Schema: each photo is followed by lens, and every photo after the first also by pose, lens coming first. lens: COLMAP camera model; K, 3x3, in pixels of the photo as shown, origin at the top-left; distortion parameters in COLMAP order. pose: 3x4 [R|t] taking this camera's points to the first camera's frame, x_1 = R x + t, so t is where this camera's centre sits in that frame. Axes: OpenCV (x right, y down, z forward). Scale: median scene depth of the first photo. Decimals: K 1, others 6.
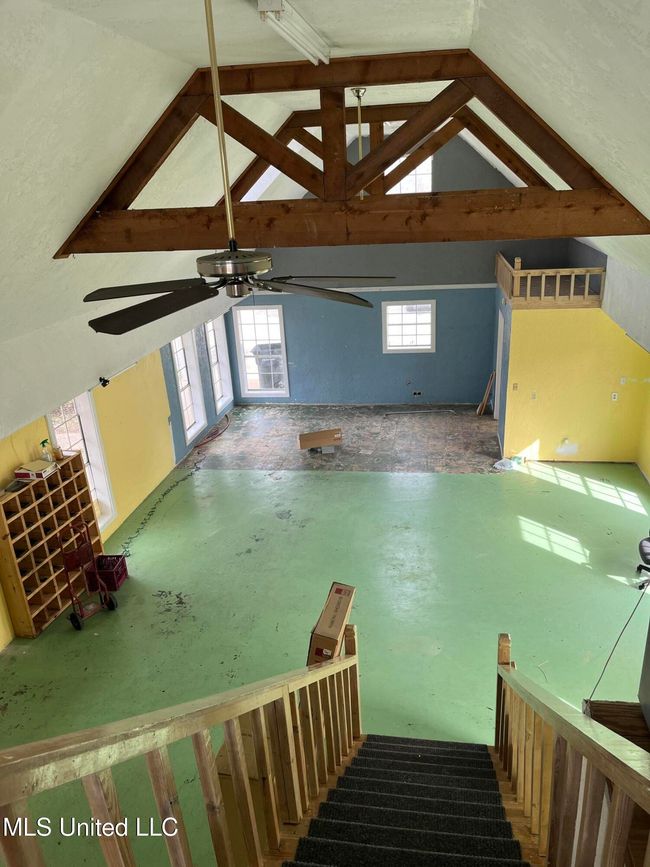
lens RADIAL K [[650.0, 0, 326.4], [0, 650.0, 430.2], [0, 0, 1]] dist [0.062442, -0.082066]
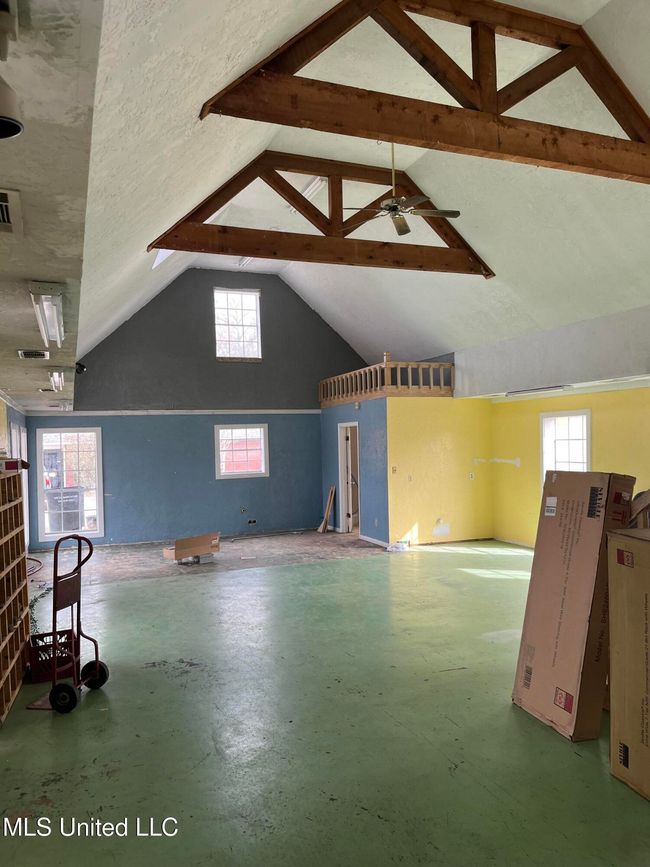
lens RADIAL K [[650.0, 0, 322.9], [0, 650.0, 435.0], [0, 0, 1]] dist [0.062442, -0.082066]
pose [[0.858186, 0.040317, 0.511753, -0.372086], [0.158437, 0.927438, -0.338756, 0.232761], [-0.488277, 0.371796, 0.789527, 0.225163]]
